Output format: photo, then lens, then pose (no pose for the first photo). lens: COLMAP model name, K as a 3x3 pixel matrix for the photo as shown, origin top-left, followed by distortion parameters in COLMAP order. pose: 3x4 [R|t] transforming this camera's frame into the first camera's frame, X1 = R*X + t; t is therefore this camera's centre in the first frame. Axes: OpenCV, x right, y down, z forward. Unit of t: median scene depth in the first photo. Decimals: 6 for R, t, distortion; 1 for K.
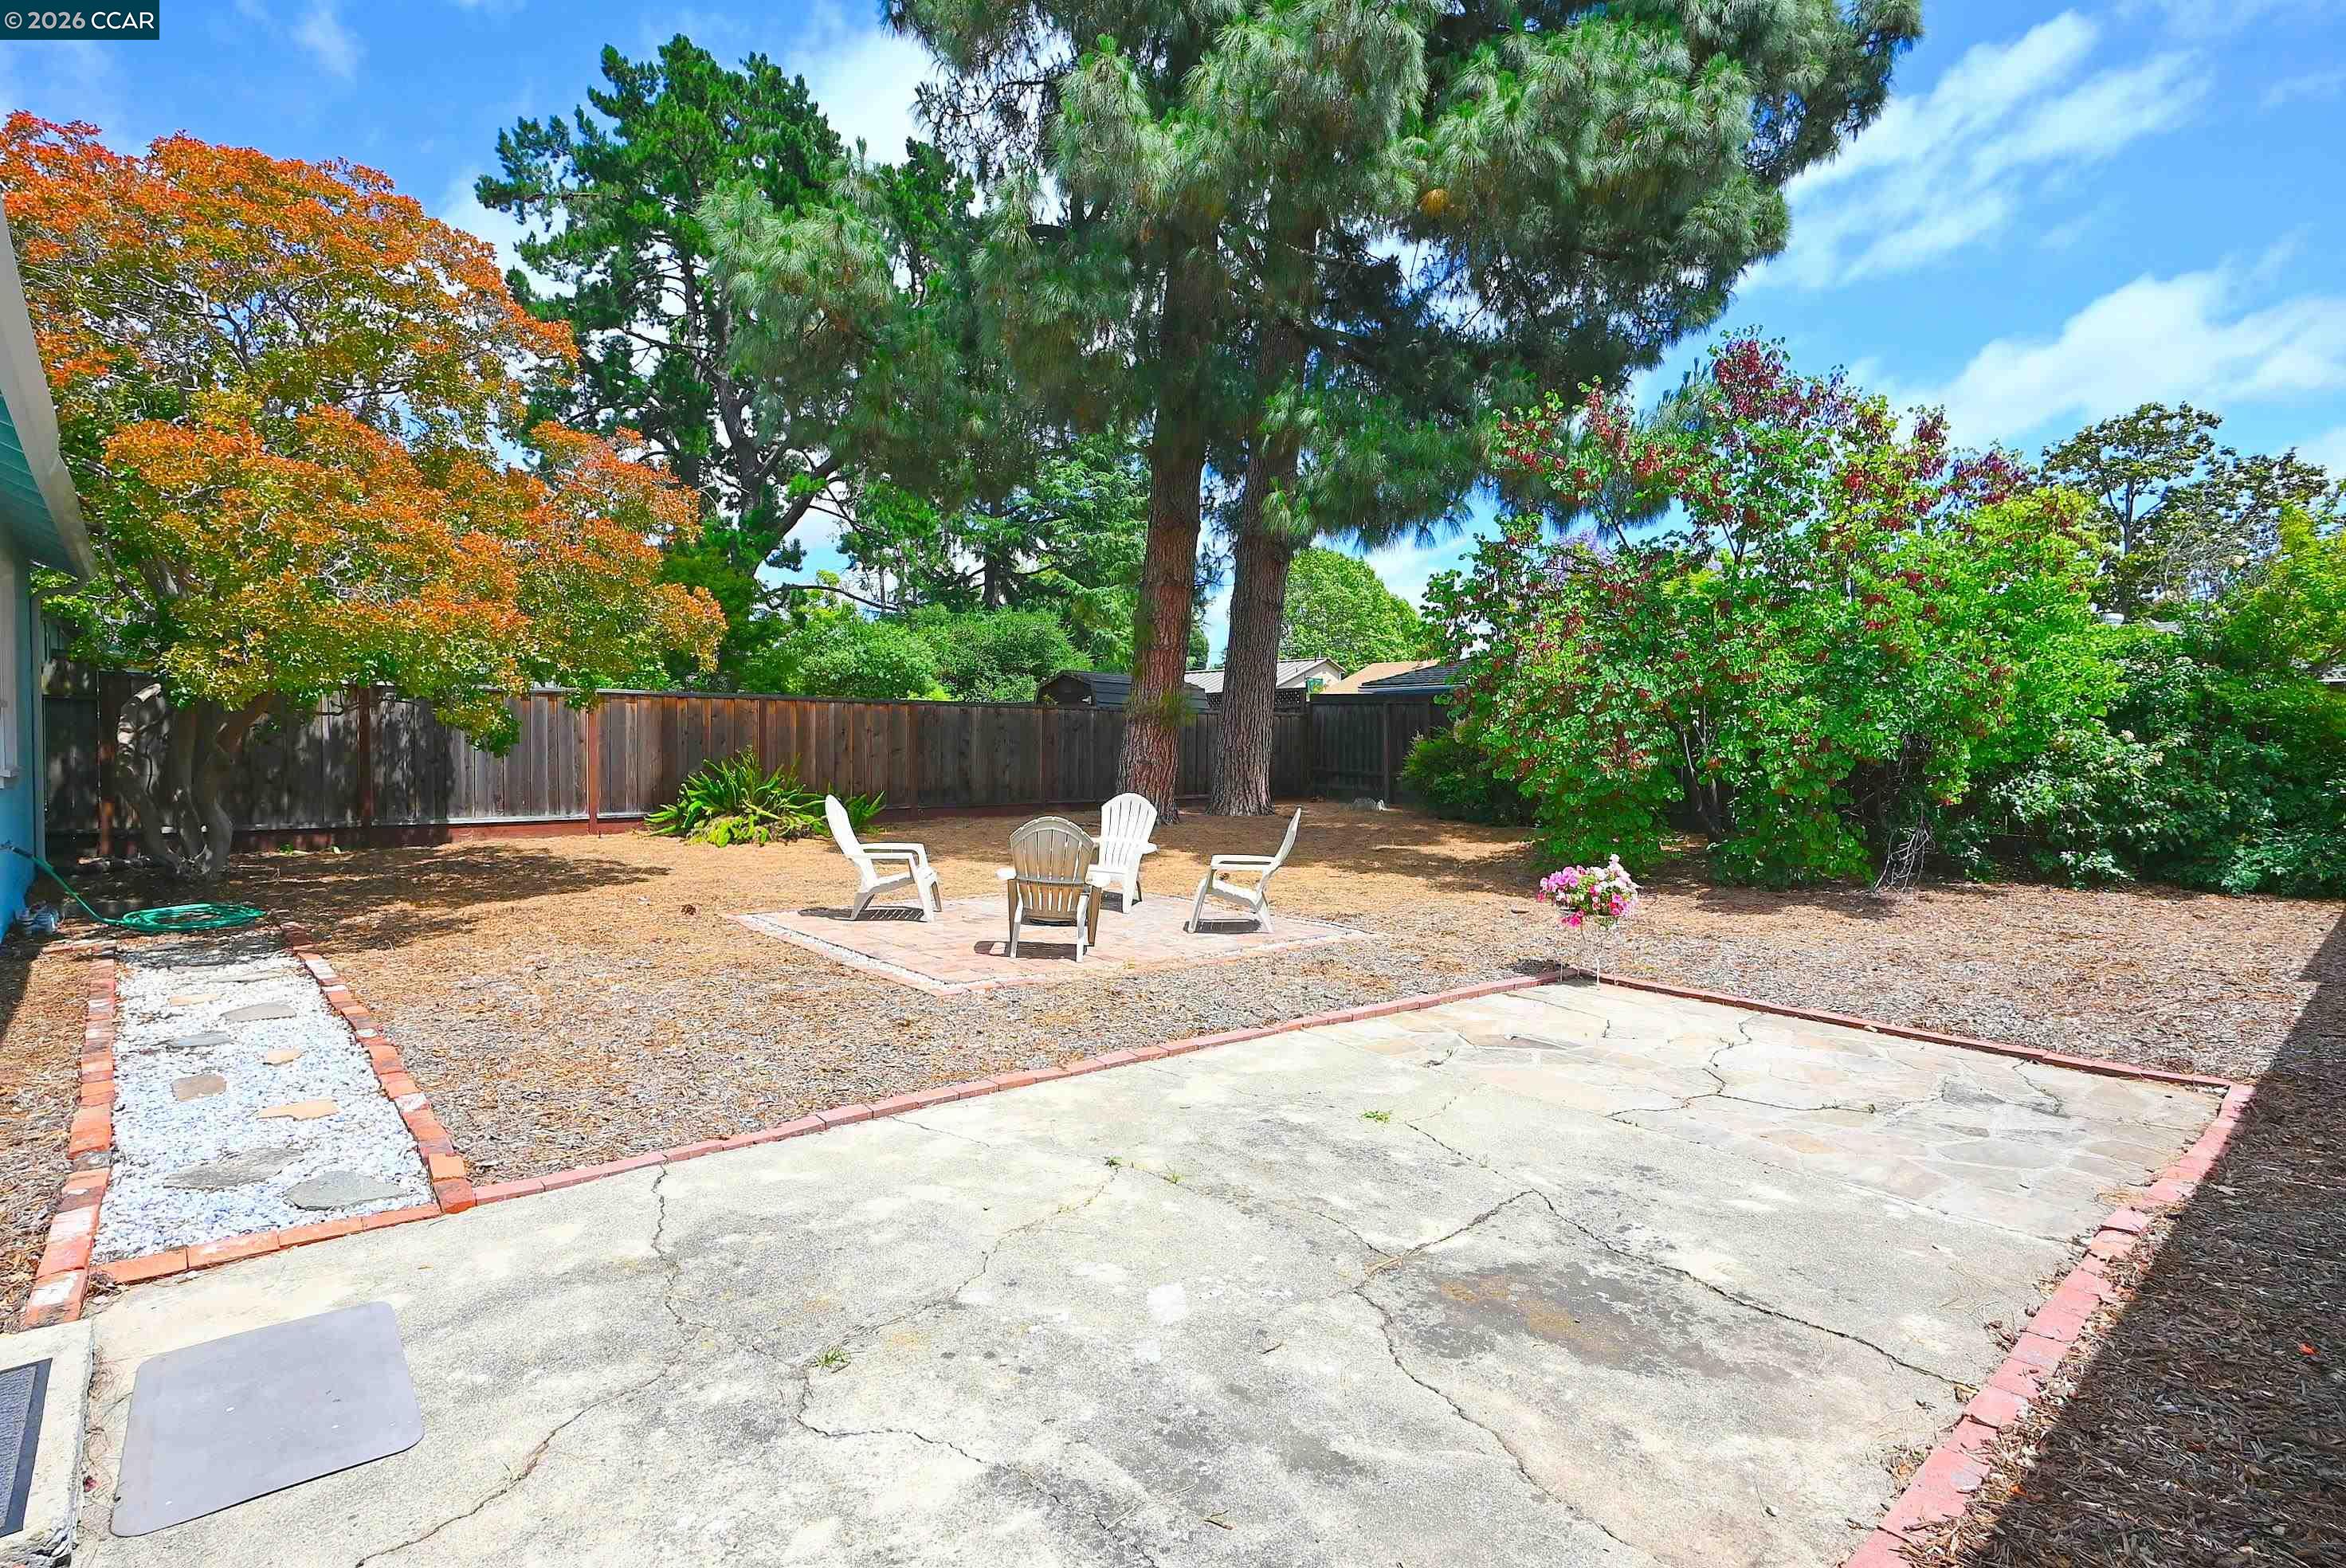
lens RADIAL K [[1172.9, 0, 1185.0], [0, 1172.9, 779.2], [0, 0, 1]] dist [0.000132, -0.001027]
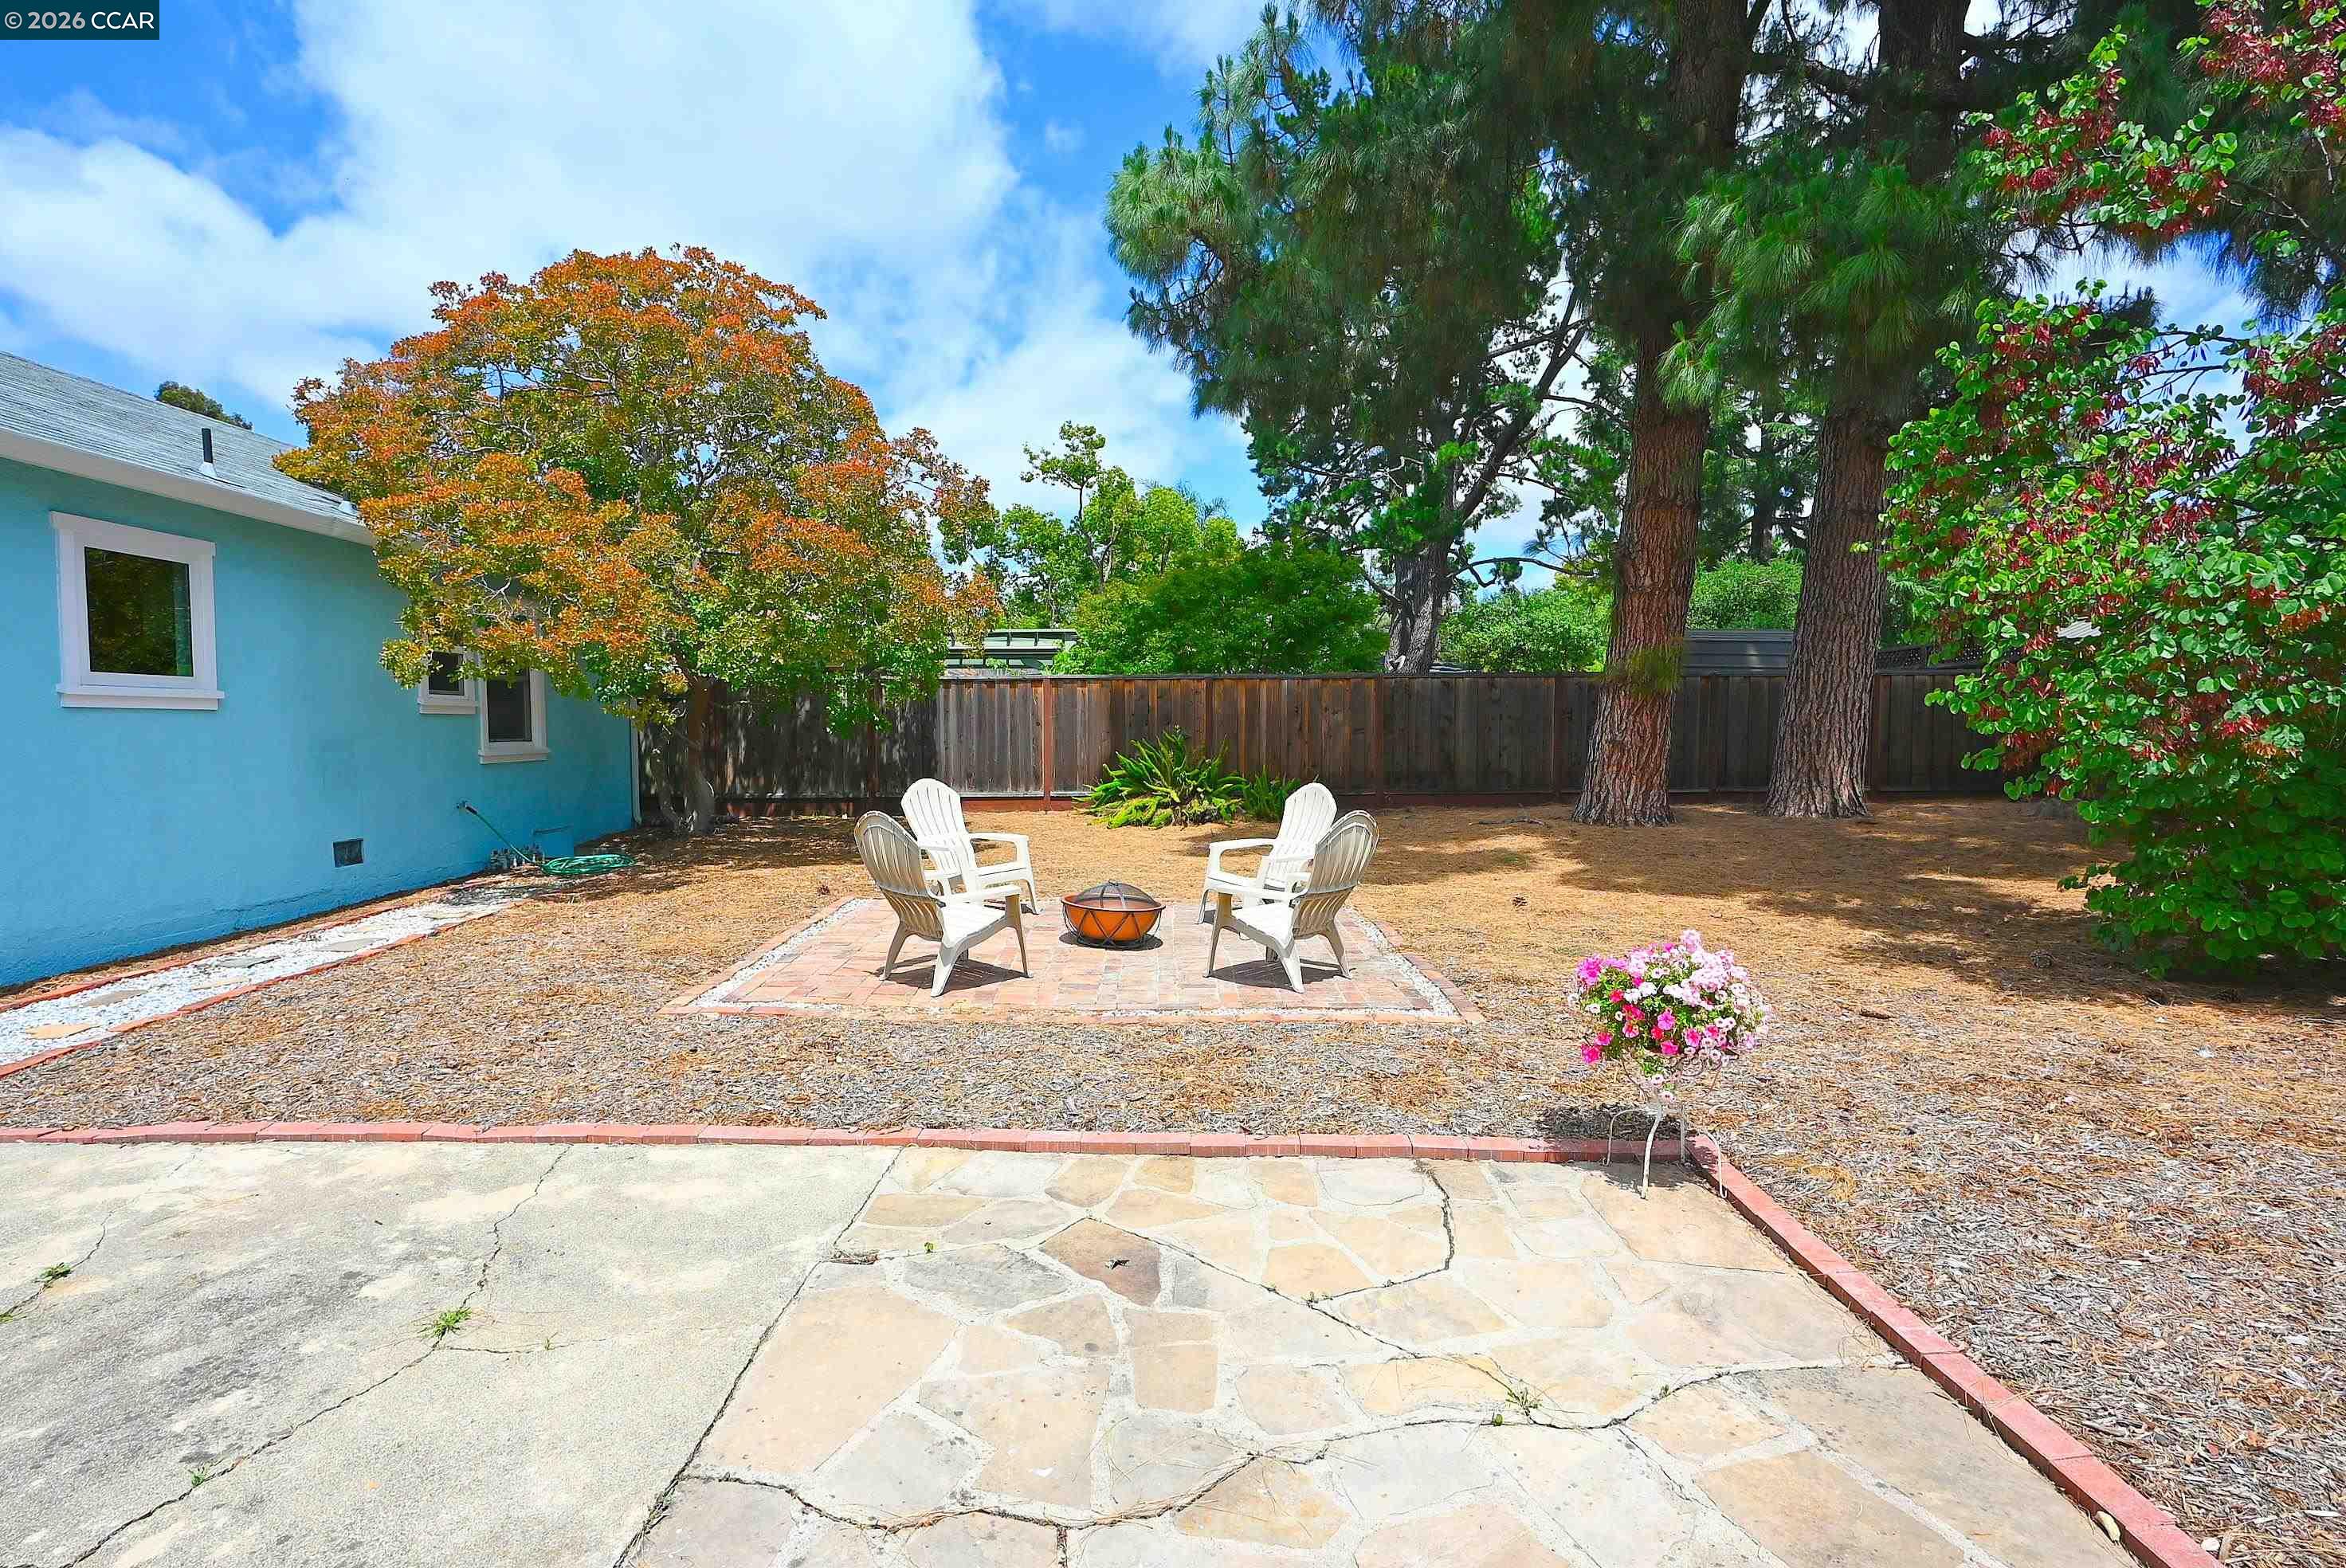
lens RADIAL K [[1172.9, 0, 1168.7], [0, 1172.9, 778.4], [0, 0, 1]] dist [0.000132, -0.001027]
pose [[0.751373, 0.018152, -0.659628, 0.350002], [-0.008285, 0.999802, 0.018076, -0.003352], [0.659825, -0.008117, 0.751375, 0.330236]]
